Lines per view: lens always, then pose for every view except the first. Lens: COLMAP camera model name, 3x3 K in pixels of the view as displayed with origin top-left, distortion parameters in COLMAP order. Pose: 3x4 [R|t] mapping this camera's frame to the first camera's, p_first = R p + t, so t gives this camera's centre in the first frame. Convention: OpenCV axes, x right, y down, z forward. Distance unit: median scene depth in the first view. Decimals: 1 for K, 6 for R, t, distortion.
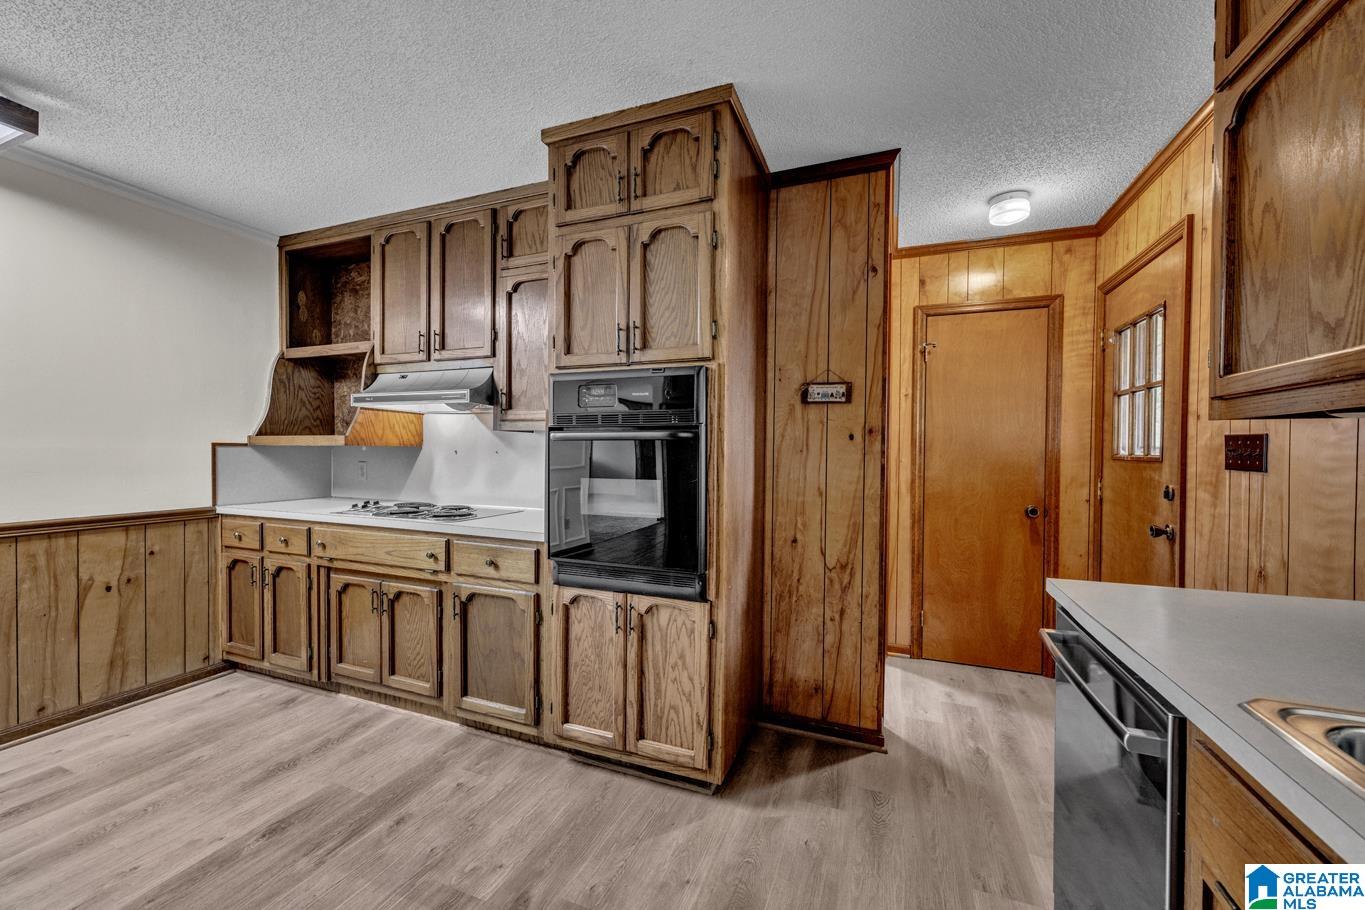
lens RADIAL K [[537.0, 0, 682.5], [0, 537.0, 458.7], [0, 0, 1]] dist [-0.000429, -0.000118]
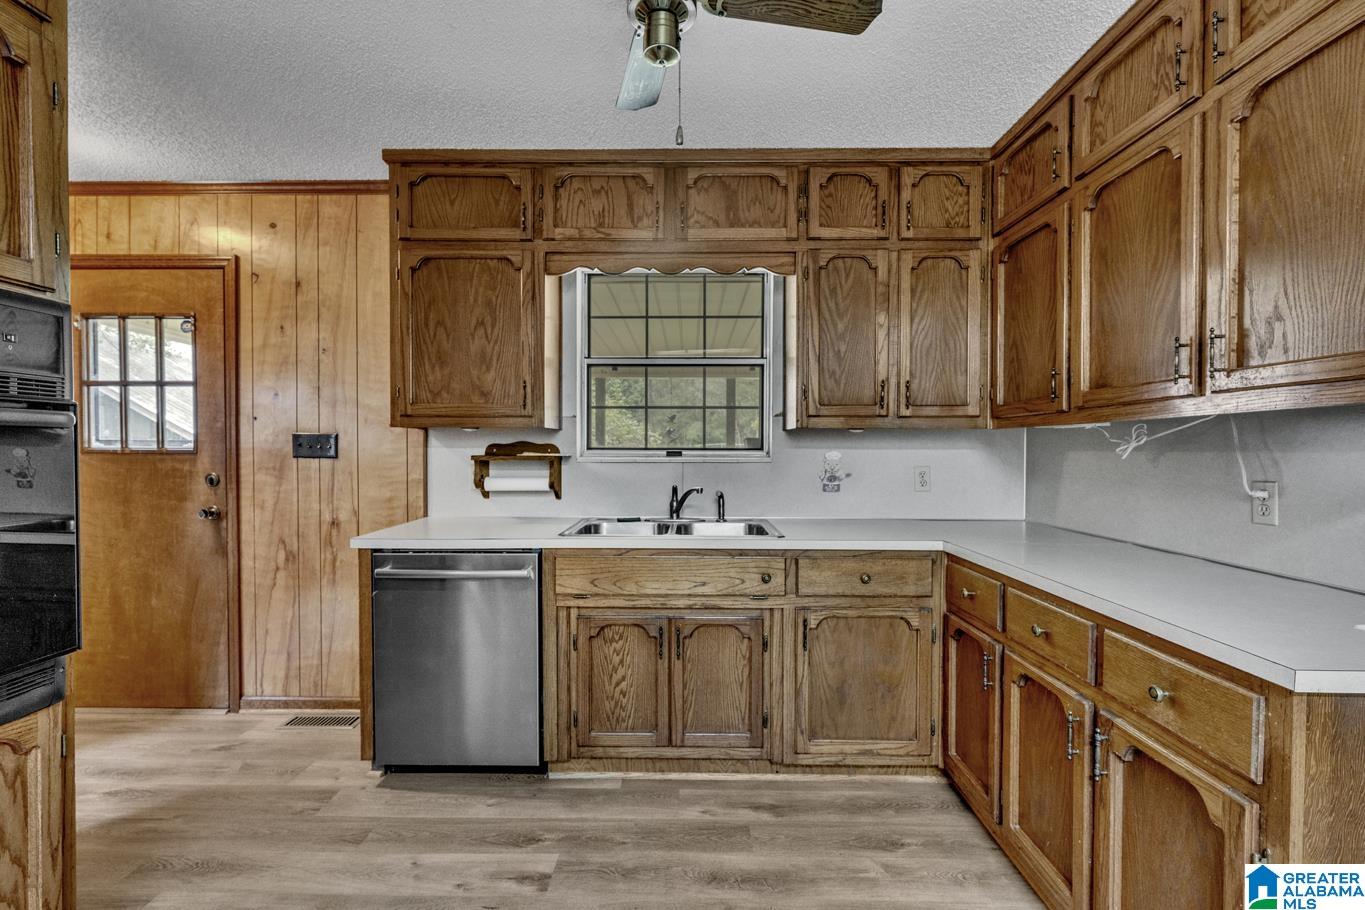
lens RADIAL K [[610.7, 0, 682.9], [0, 610.7, 459.4], [0, 0, 1]] dist [0.001078, 0.000069]
pose [[-0.354743, -0.025352, 0.934620, -0.651032], [0.008890, 0.999496, 0.030486, -0.011282], [-0.934922, 0.019123, -0.354339, 0.463339]]
